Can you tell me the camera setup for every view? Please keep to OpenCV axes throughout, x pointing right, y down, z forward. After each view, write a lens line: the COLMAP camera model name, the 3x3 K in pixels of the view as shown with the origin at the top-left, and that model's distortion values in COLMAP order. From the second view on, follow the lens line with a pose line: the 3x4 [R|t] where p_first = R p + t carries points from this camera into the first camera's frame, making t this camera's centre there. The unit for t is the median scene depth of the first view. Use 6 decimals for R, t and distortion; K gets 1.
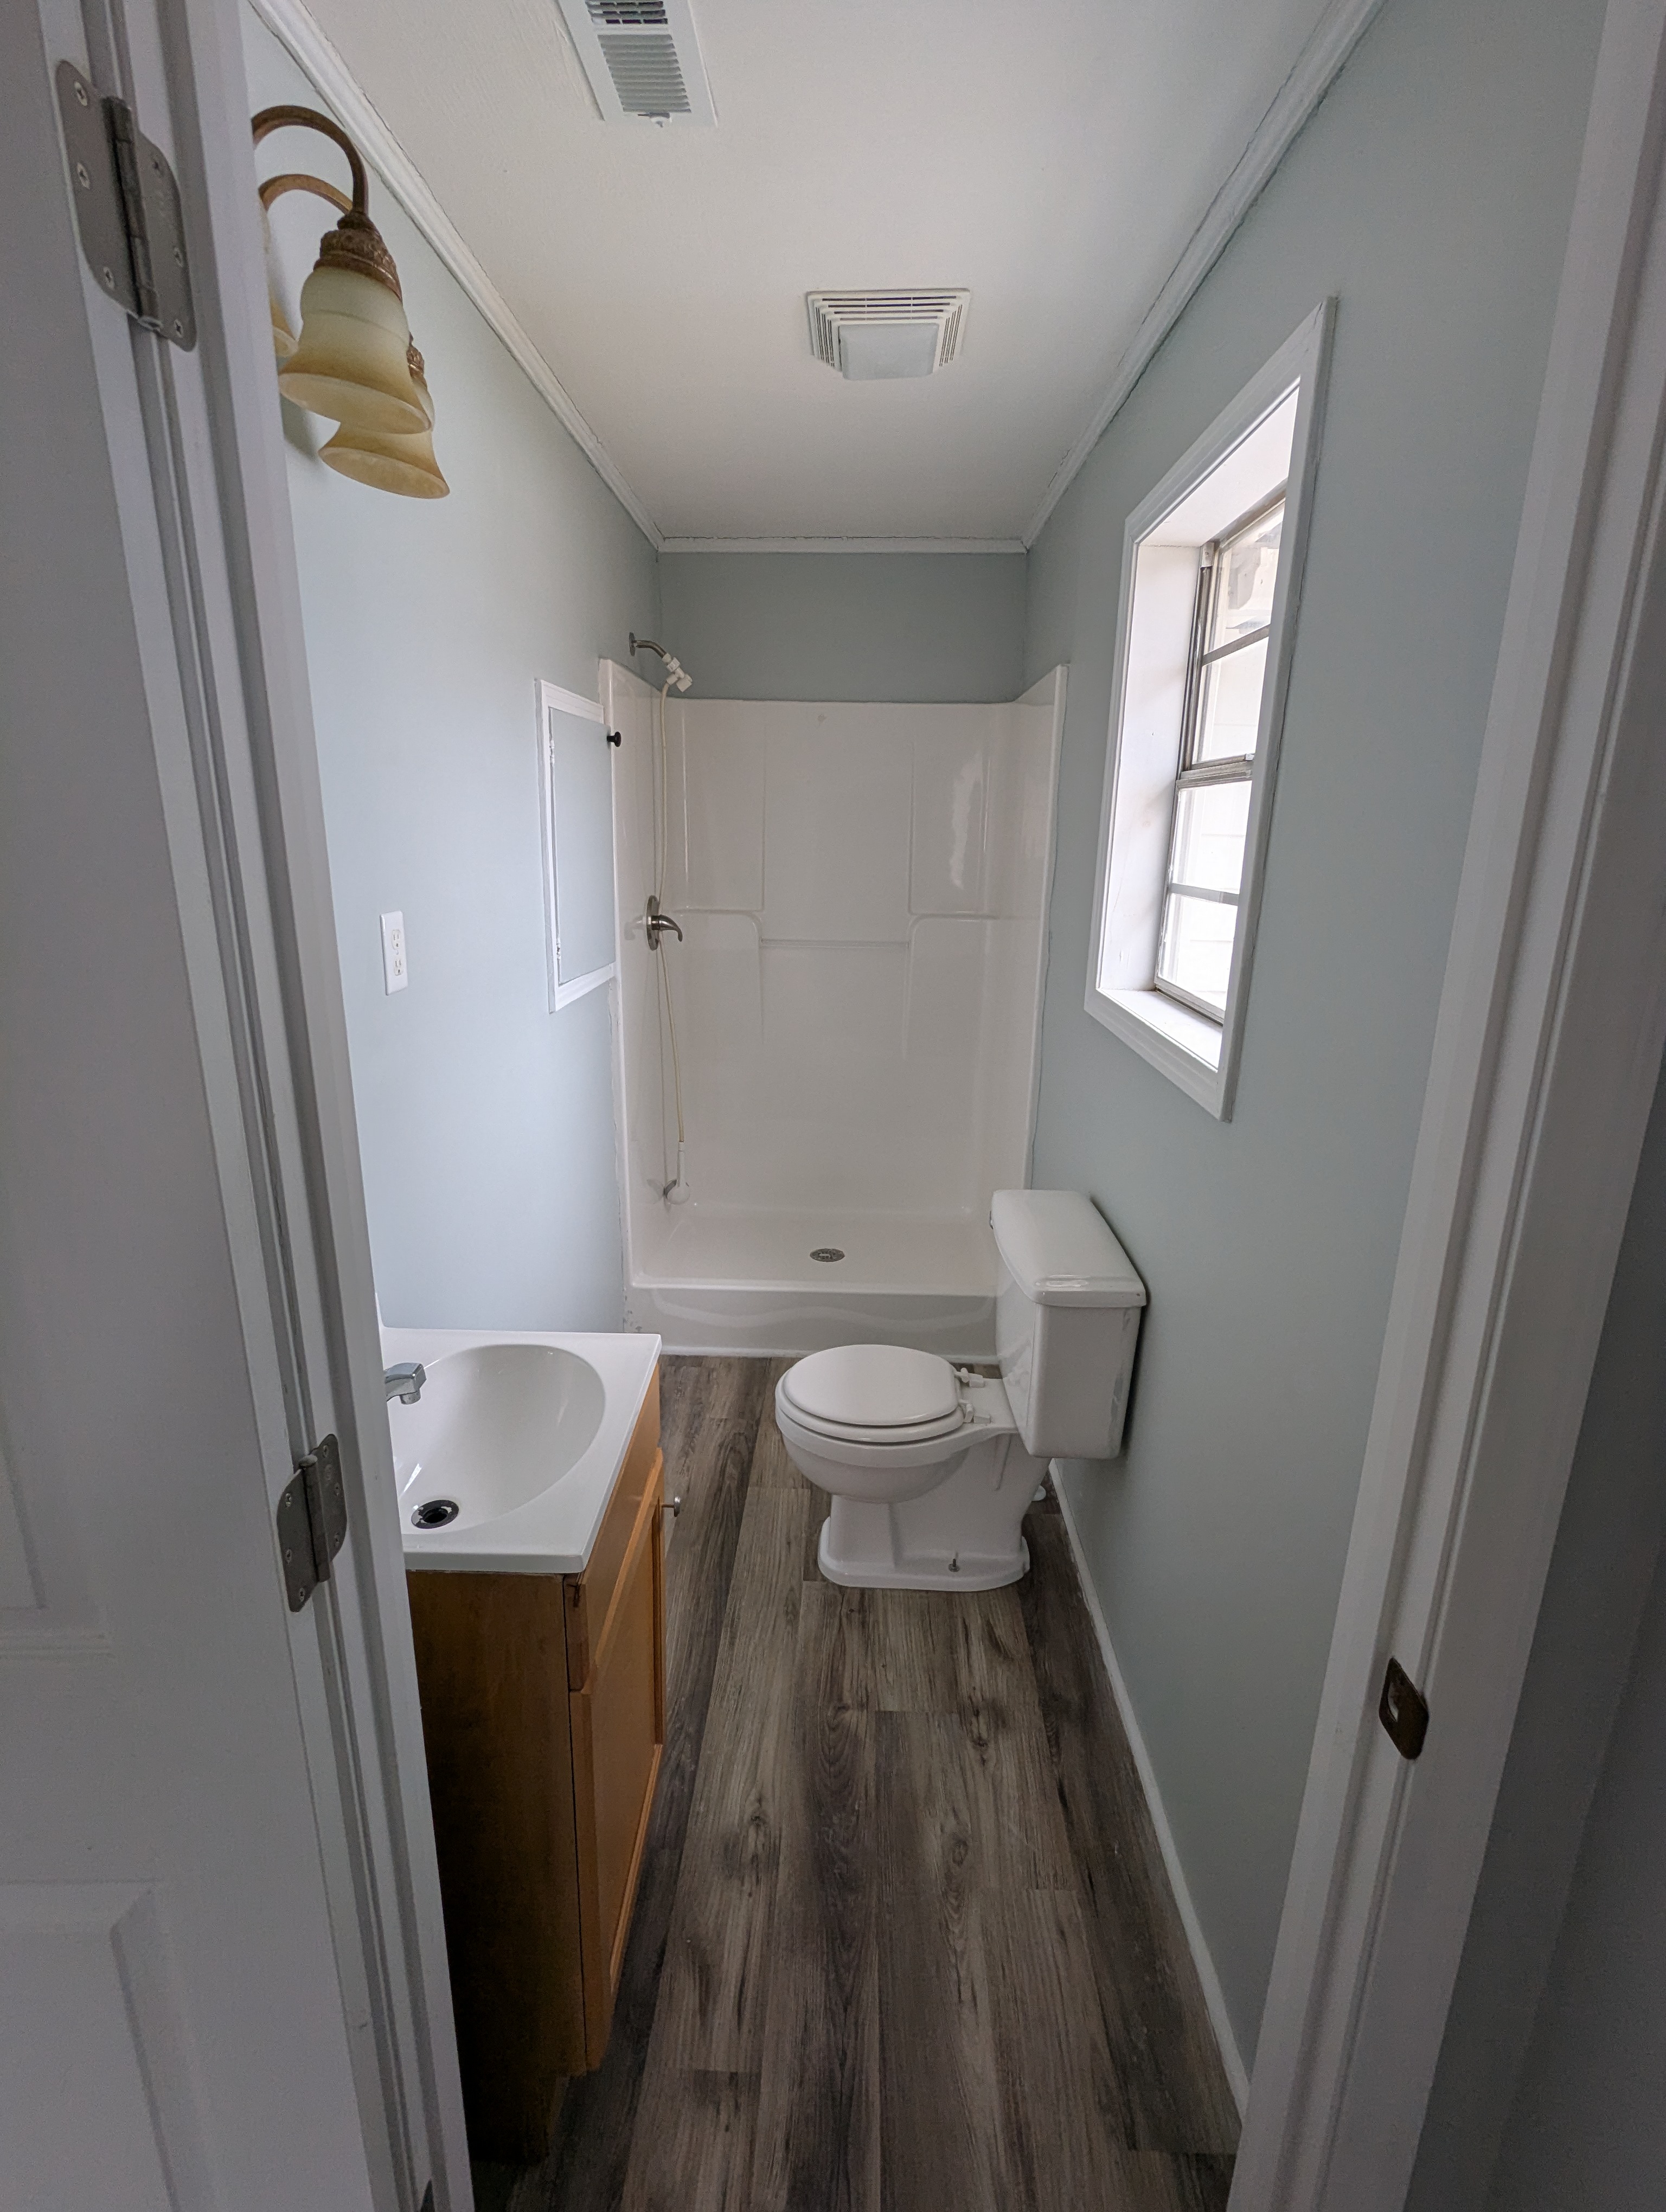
lens RADIAL K [[1048.6, 0, 821.6], [0, 1048.6, 1102.8], [0, 0, 1]] dist [0.001686, -0.000157]
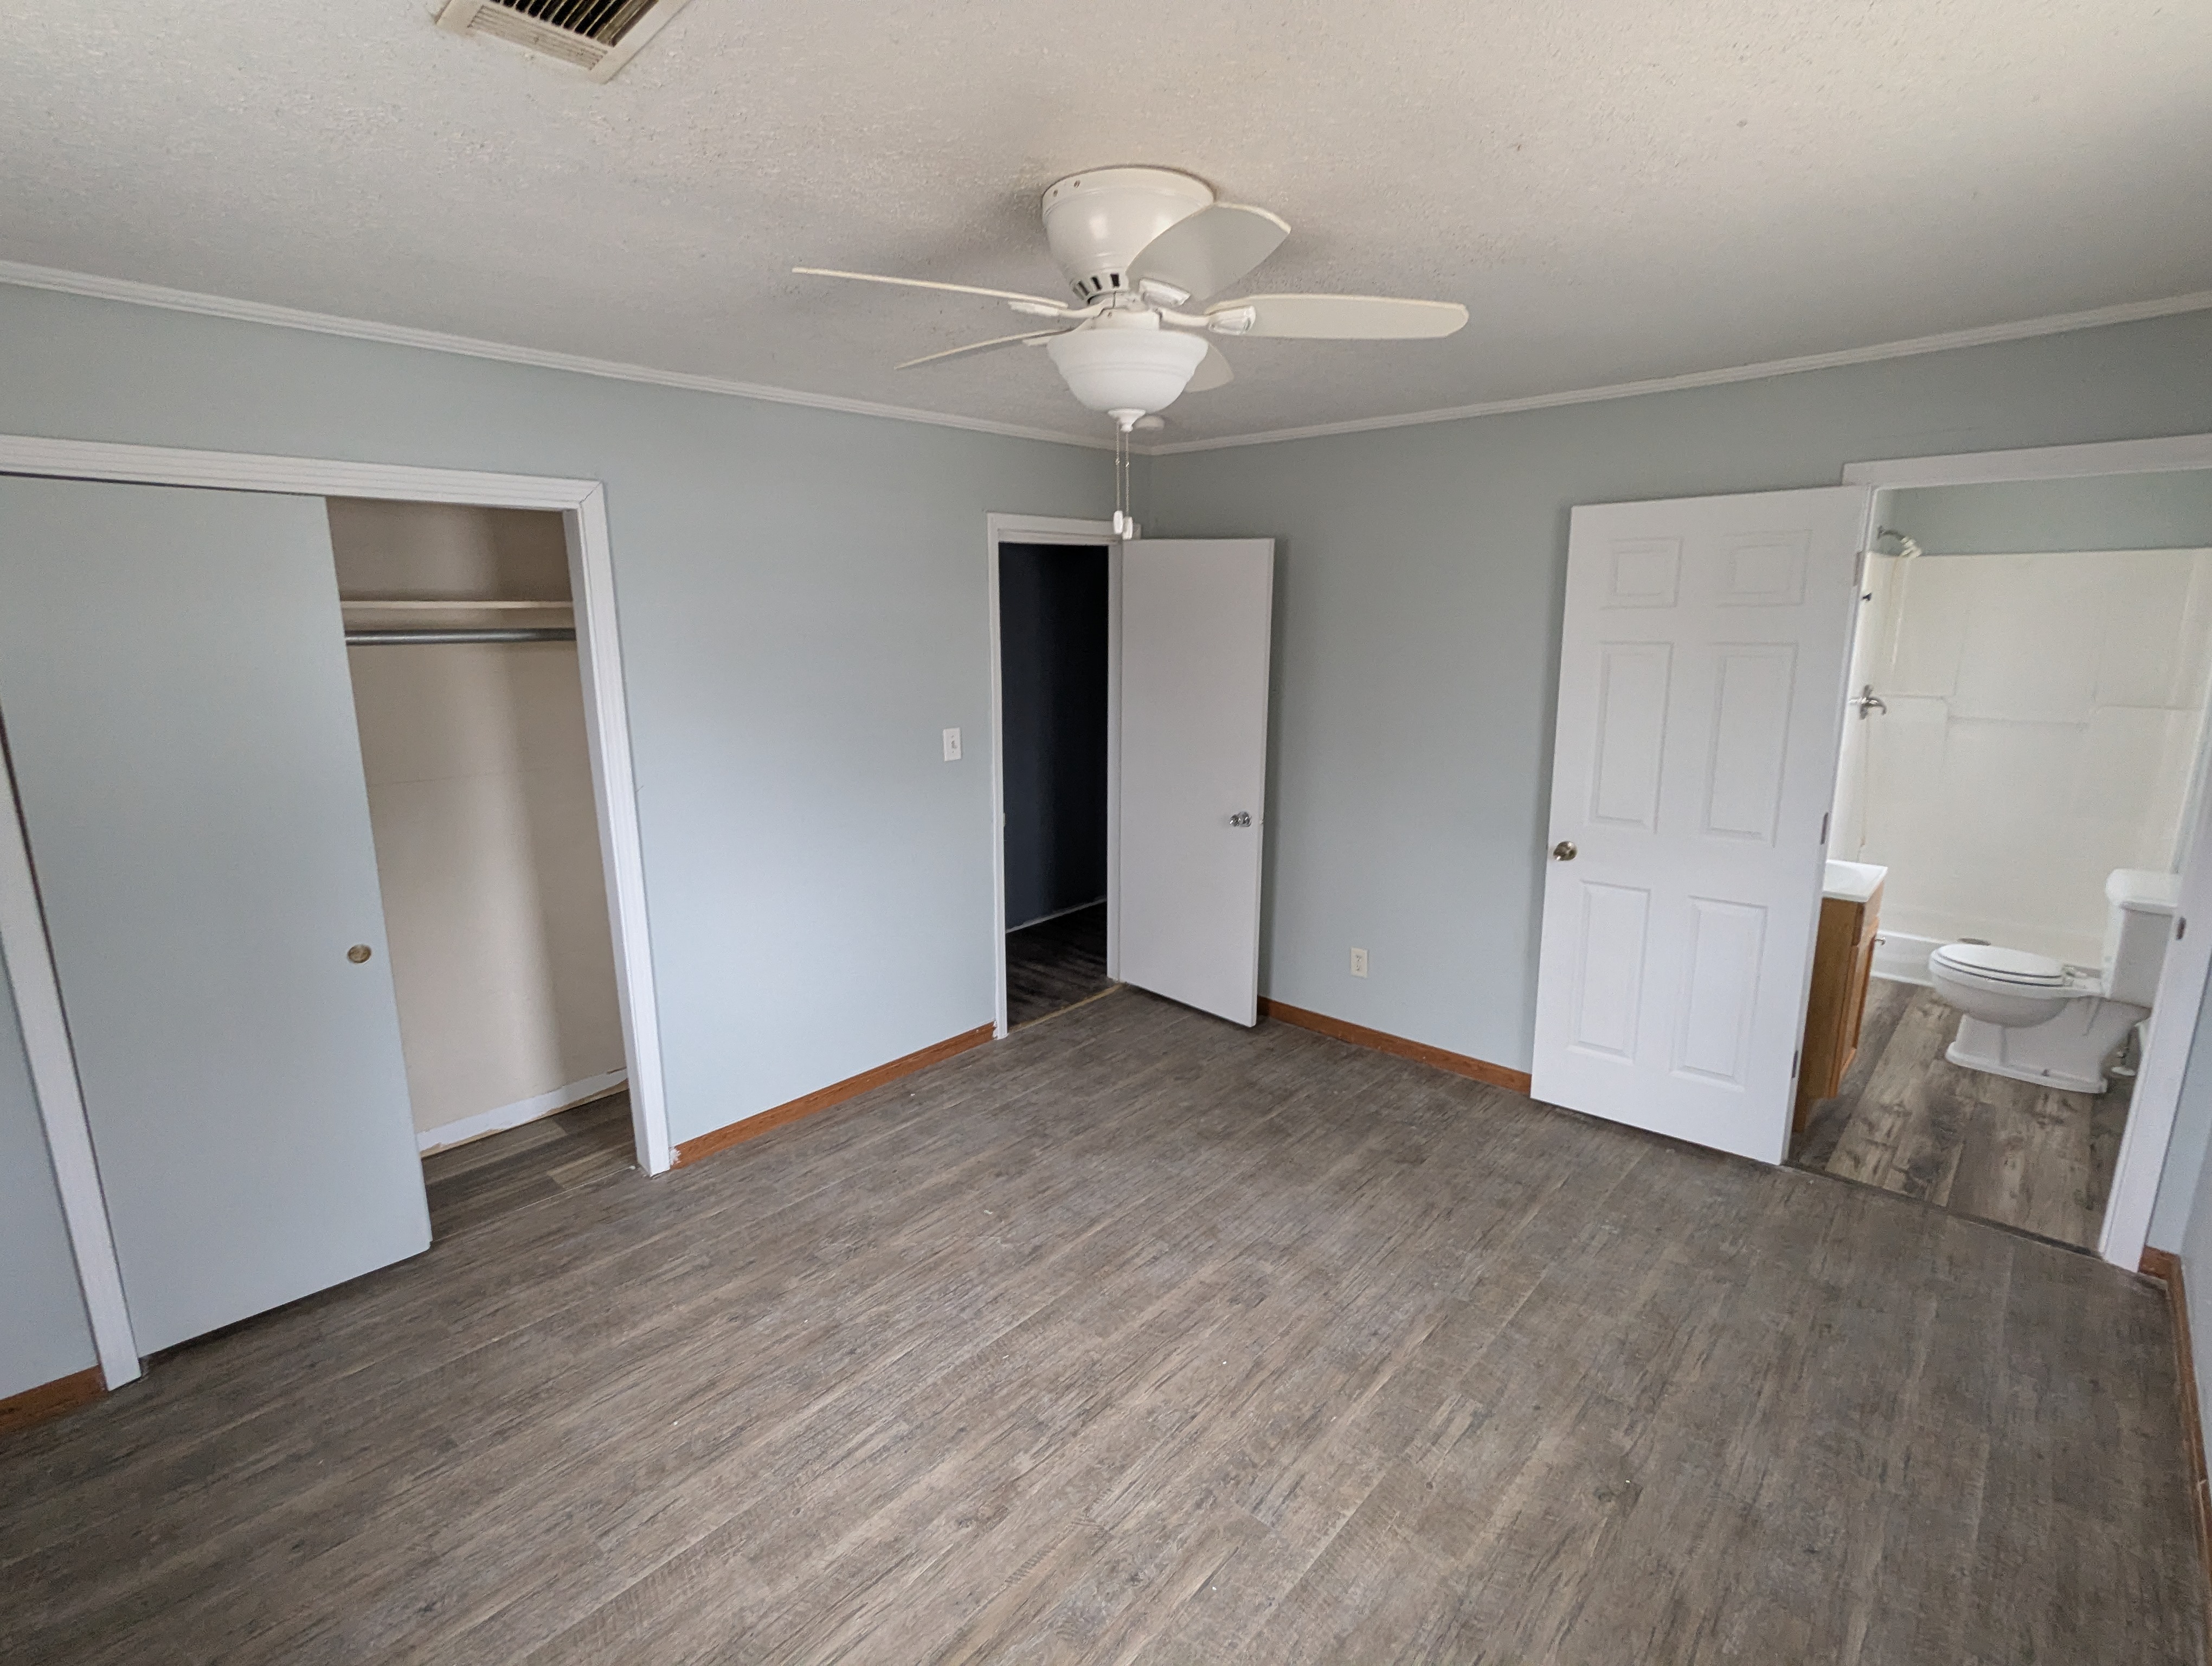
lens RADIAL K [[1048.6, 0, 1117.1], [0, 1048.6, 839.1], [0, 0, 1]] dist [0.001686, -0.000157]
pose [[0.760573, 0.117478, -0.638535, 0.023585], [-0.144800, 0.989415, 0.009558, 0.274487], [0.632899, 0.085191, 0.769533, -1.386057]]
